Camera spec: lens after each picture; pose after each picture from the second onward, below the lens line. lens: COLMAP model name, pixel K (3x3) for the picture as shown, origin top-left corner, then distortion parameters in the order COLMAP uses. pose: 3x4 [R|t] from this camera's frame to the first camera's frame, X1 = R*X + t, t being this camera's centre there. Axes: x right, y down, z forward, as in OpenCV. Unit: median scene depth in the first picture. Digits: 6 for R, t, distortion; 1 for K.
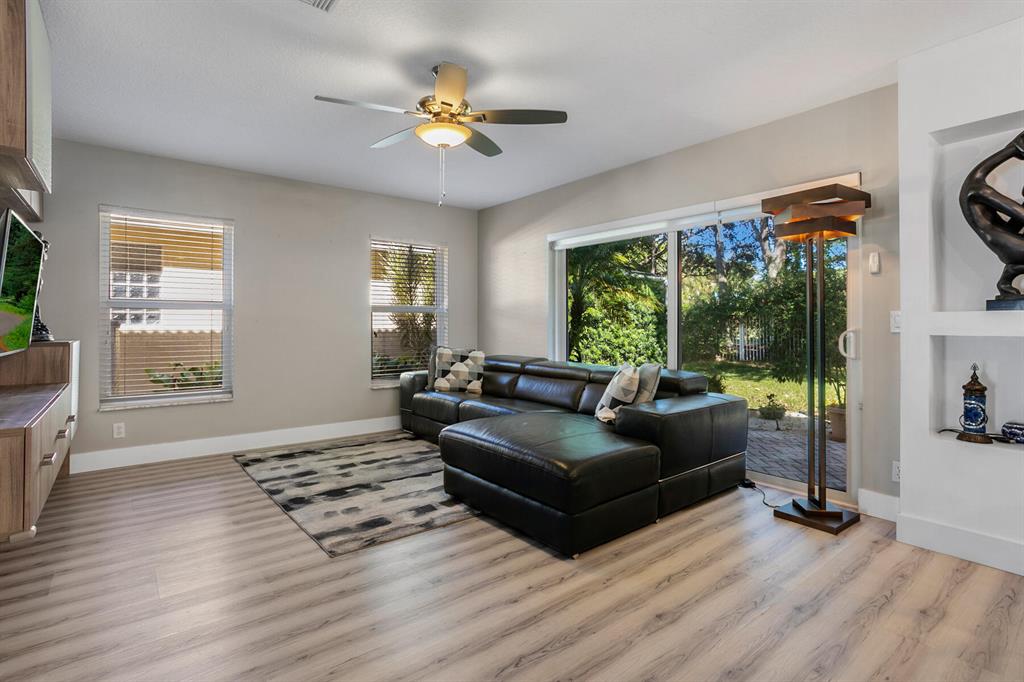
lens RADIAL K [[501.8, 0, 514.8], [0, 501.8, 324.6], [0, 0, 1]] dist [-0.000830, 0.000208]
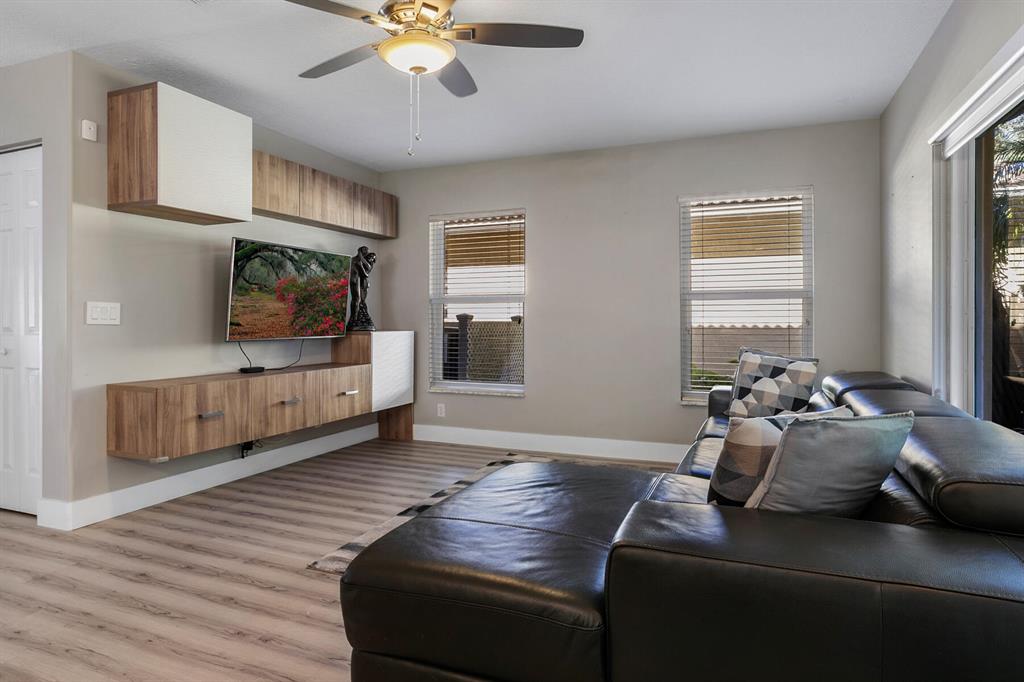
lens RADIAL K [[588.4, 0, 513.9], [0, 588.4, 320.6], [0, 0, 1]] dist [-0.002676, -0.000279]
pose [[0.493425, 0.001761, -0.869787, 0.363529], [0.005908, 0.999968, 0.005376, -0.000571], [0.869768, -0.007791, 0.493399, 0.374299]]
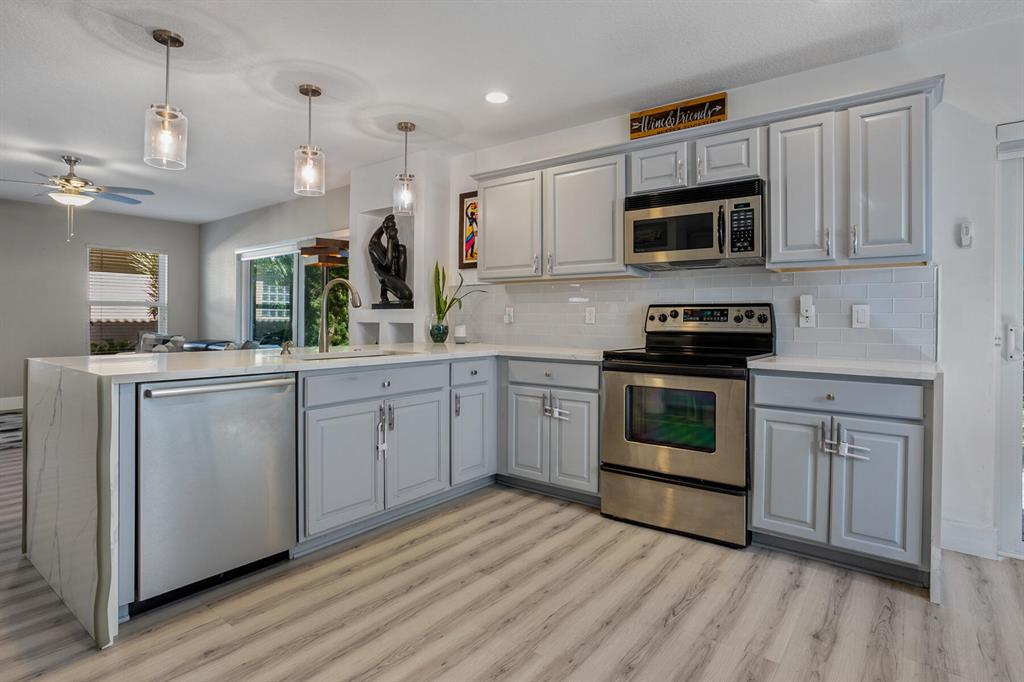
lens RADIAL K [[534.6, 0, 511.8], [0, 534.6, 314.1], [0, 0, 1]] dist [-0.027243, 0.000459]
pose [[0.965352, 0.004353, 0.260916, 0.411685], [-0.002704, 0.999974, -0.006676, 0.002567], [-0.260938, 0.005739, 0.965339, -0.564305]]
